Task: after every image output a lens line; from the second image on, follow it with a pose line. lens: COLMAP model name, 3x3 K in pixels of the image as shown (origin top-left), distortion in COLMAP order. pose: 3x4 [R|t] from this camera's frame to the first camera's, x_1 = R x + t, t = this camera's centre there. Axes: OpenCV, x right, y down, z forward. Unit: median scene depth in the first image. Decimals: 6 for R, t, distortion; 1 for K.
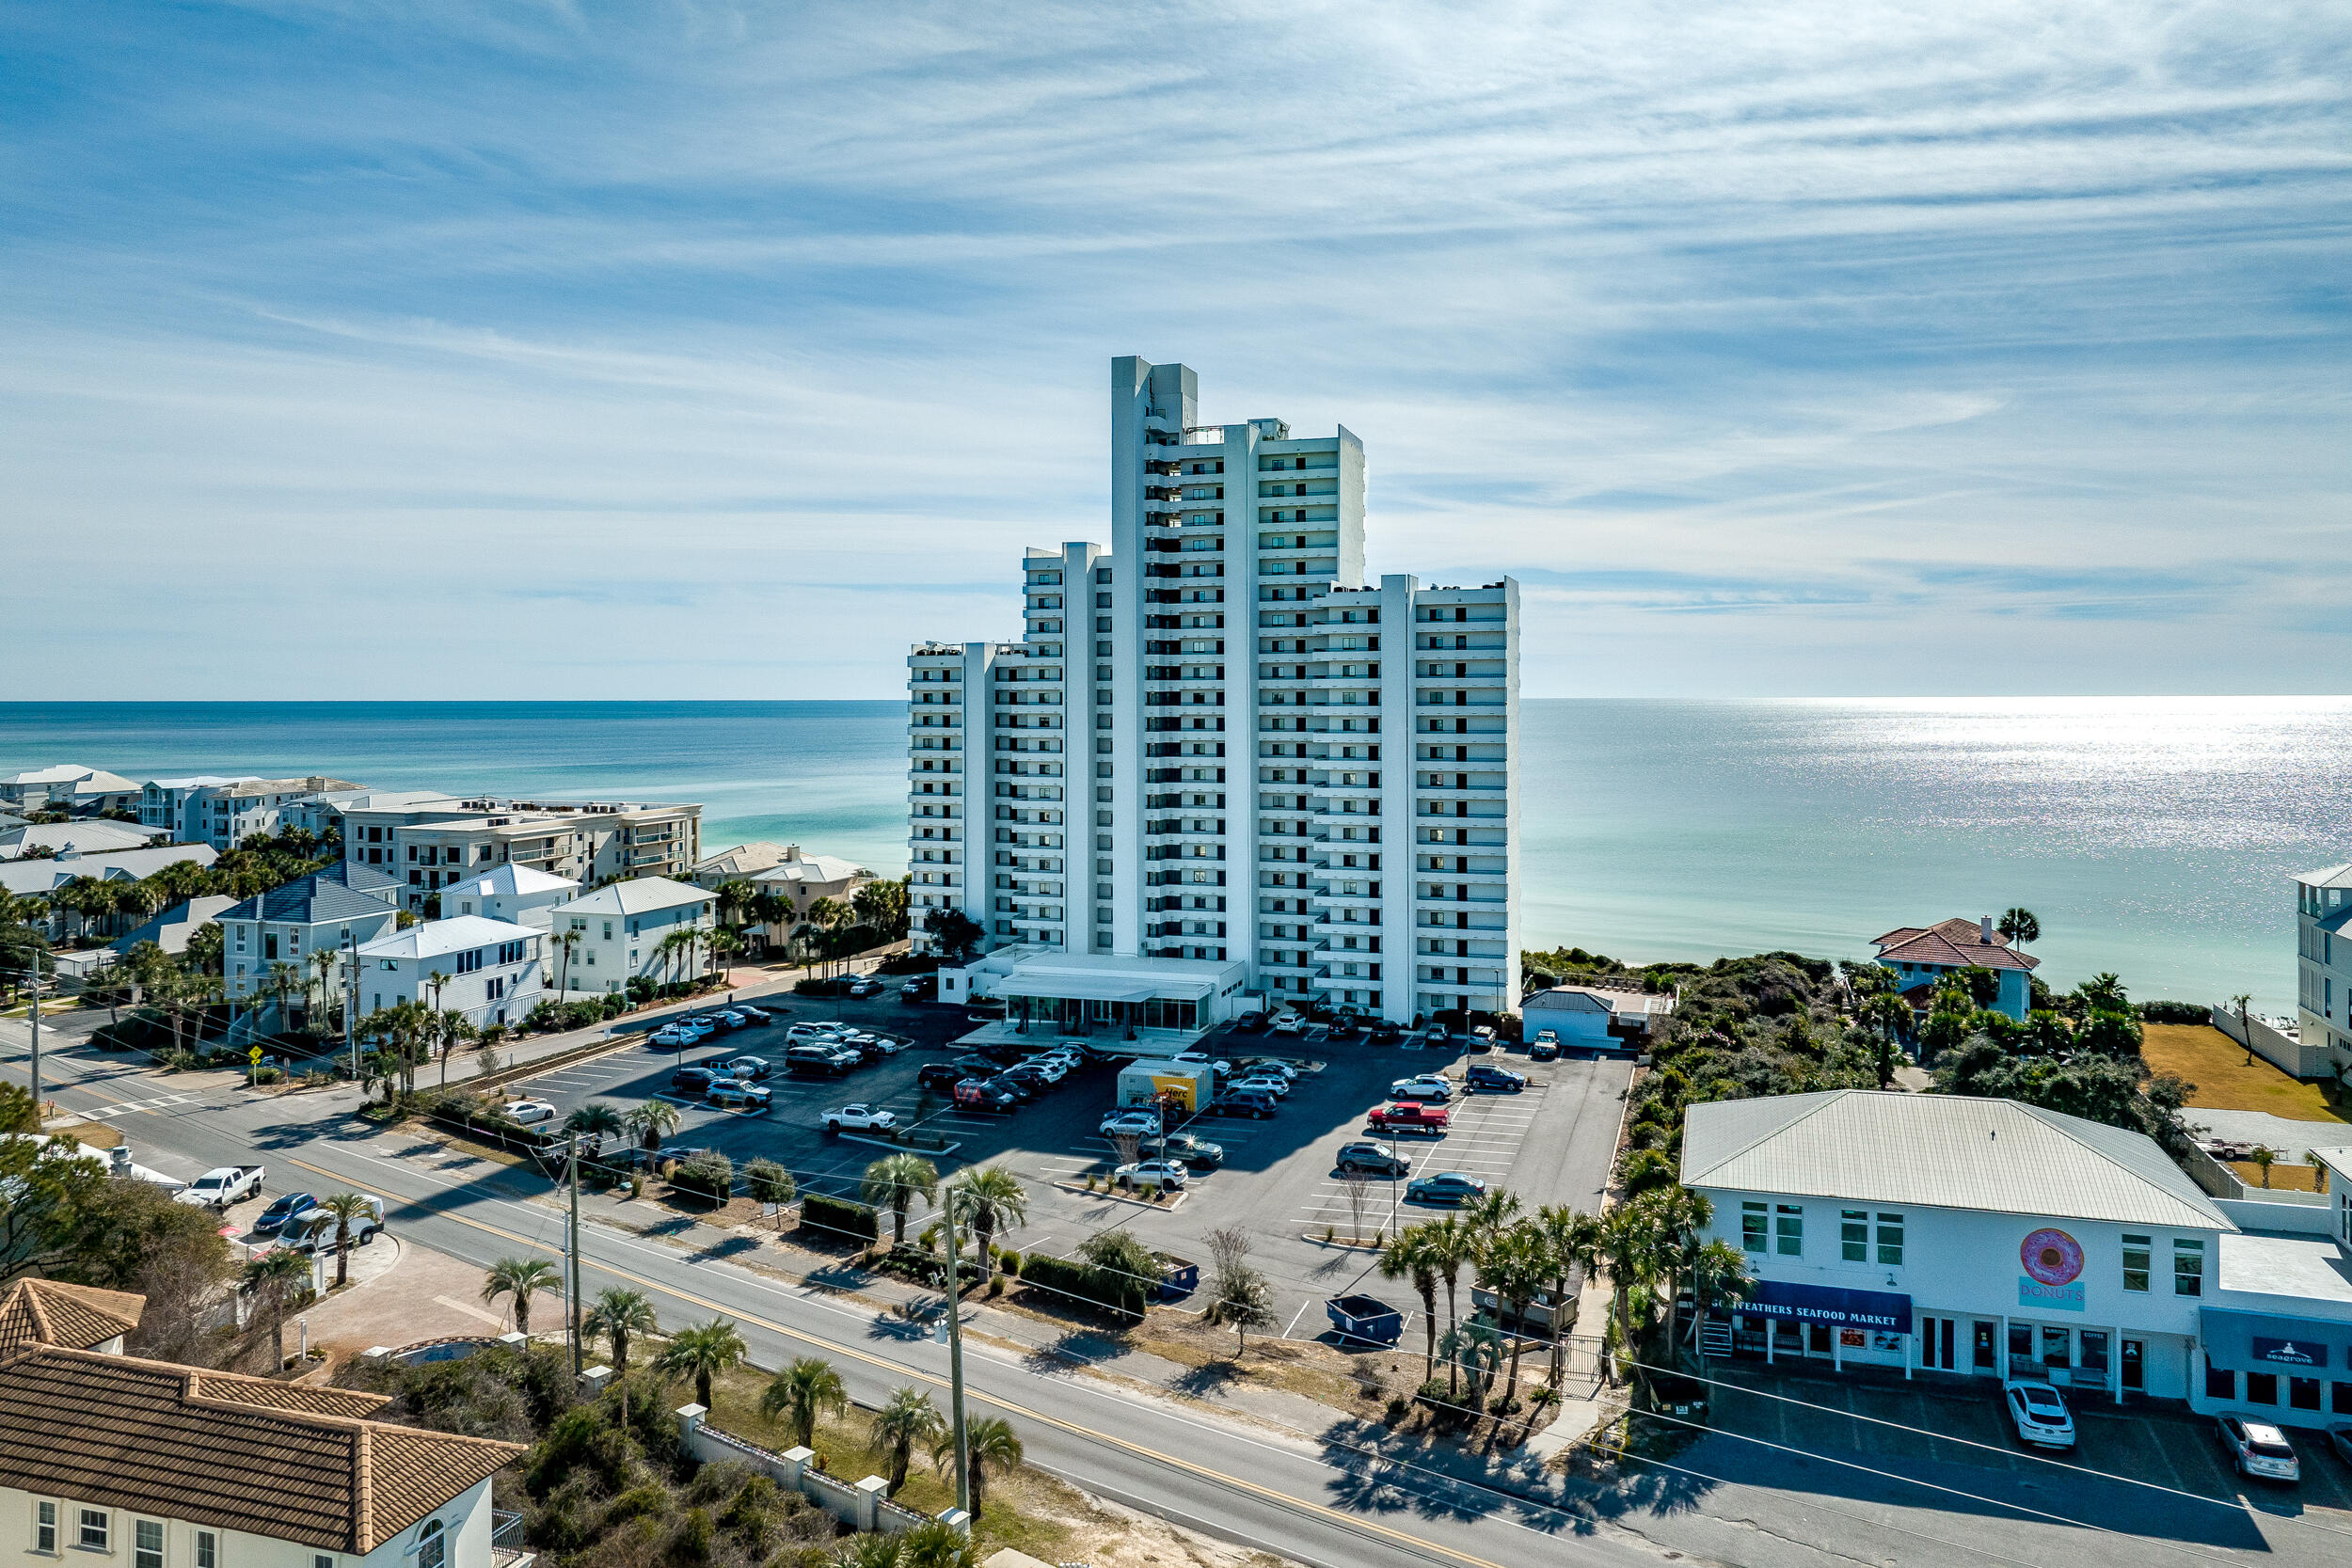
lens RADIAL K [[1626.8, 0, 1179.4], [0, 1626.8, 811.3], [0, 0, 1]] dist [0.000164, -0.006209]
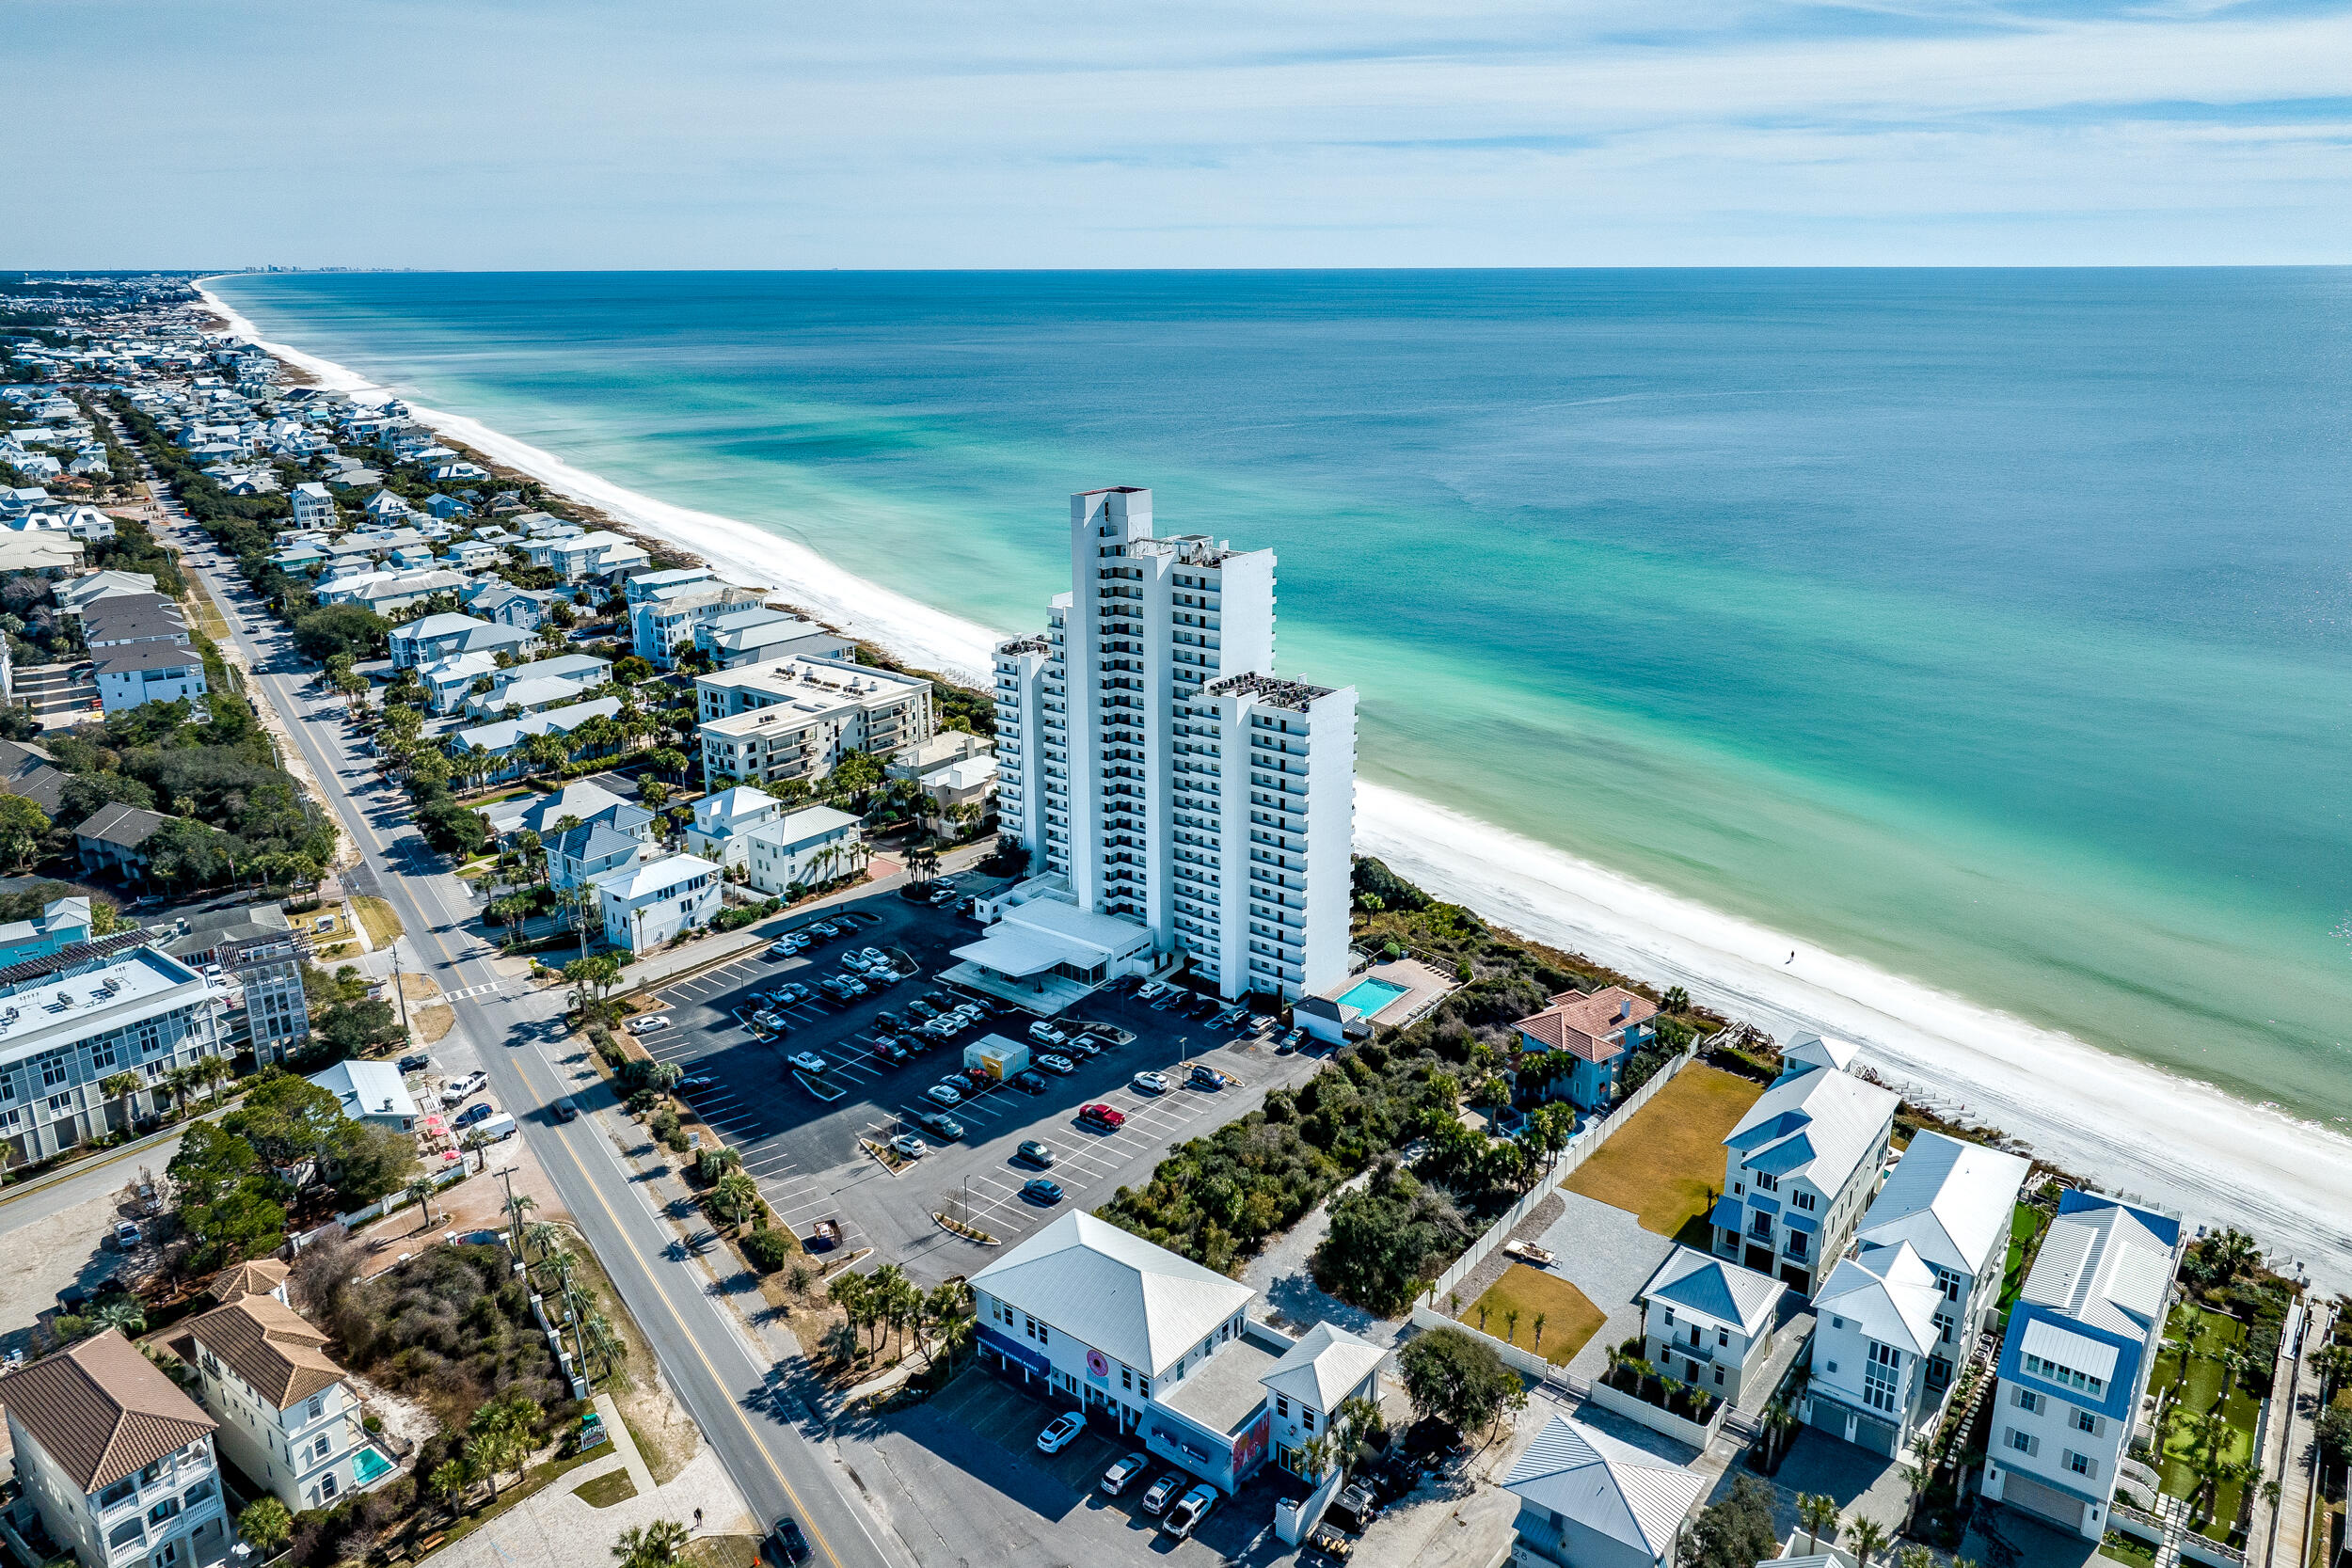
lens RADIAL K [[1626.8, 0, 1179.4], [0, 1626.8, 811.3], [0, 0, 1]] dist [0.000164, -0.006209]
pose [[0.940646, 0.110856, -0.320773, 0.540204], [-0.023553, 0.964194, 0.264150, -0.412051], [0.338570, -0.240917, 0.909577, -0.284787]]
